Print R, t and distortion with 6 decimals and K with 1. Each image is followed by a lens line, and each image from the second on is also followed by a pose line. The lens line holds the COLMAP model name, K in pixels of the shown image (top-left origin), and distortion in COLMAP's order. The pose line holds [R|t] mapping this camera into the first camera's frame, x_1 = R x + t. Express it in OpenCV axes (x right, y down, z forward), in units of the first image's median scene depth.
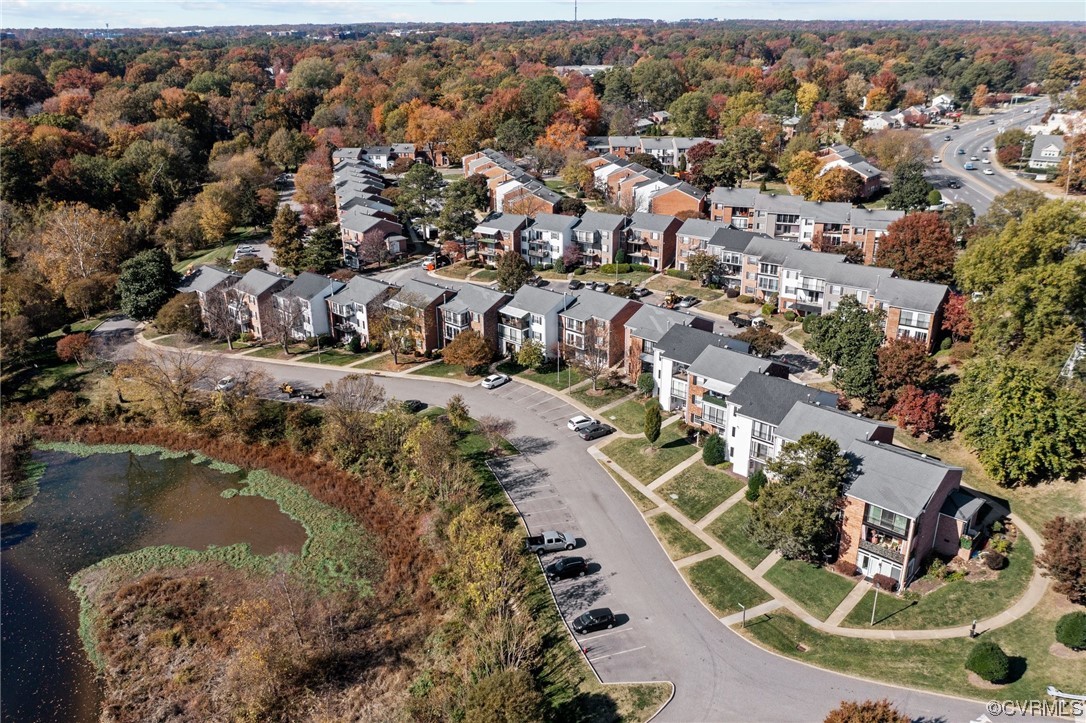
lens RADIAL K [[852.2, 0, 543.2], [0, 852.2, 363.0], [0, 0, 1]] dist [-0.018287, -0.002102]
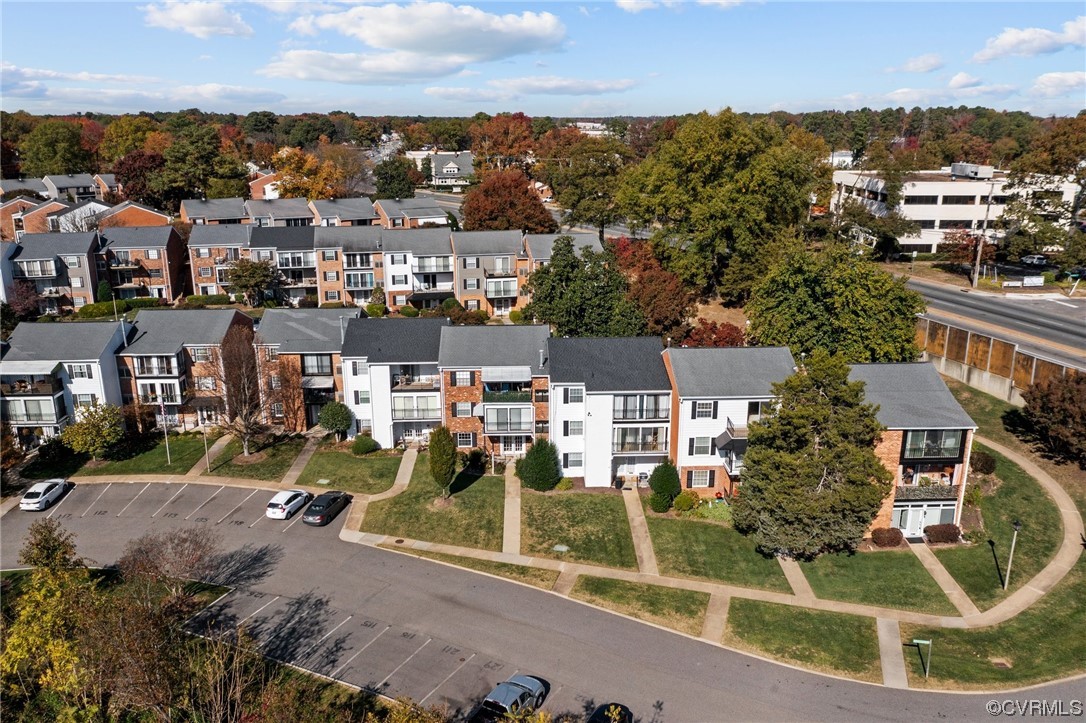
lens RADIAL K [[852.2, 0, 542.1], [0, 852.2, 358.6], [0, 0, 1]] dist [-0.018287, -0.002102]
pose [[0.708689, -0.187954, 0.680024, -0.166843], [0.257652, 0.966237, -0.001451, 0.019248], [-0.656791, 0.176238, 0.733188, 0.394206]]
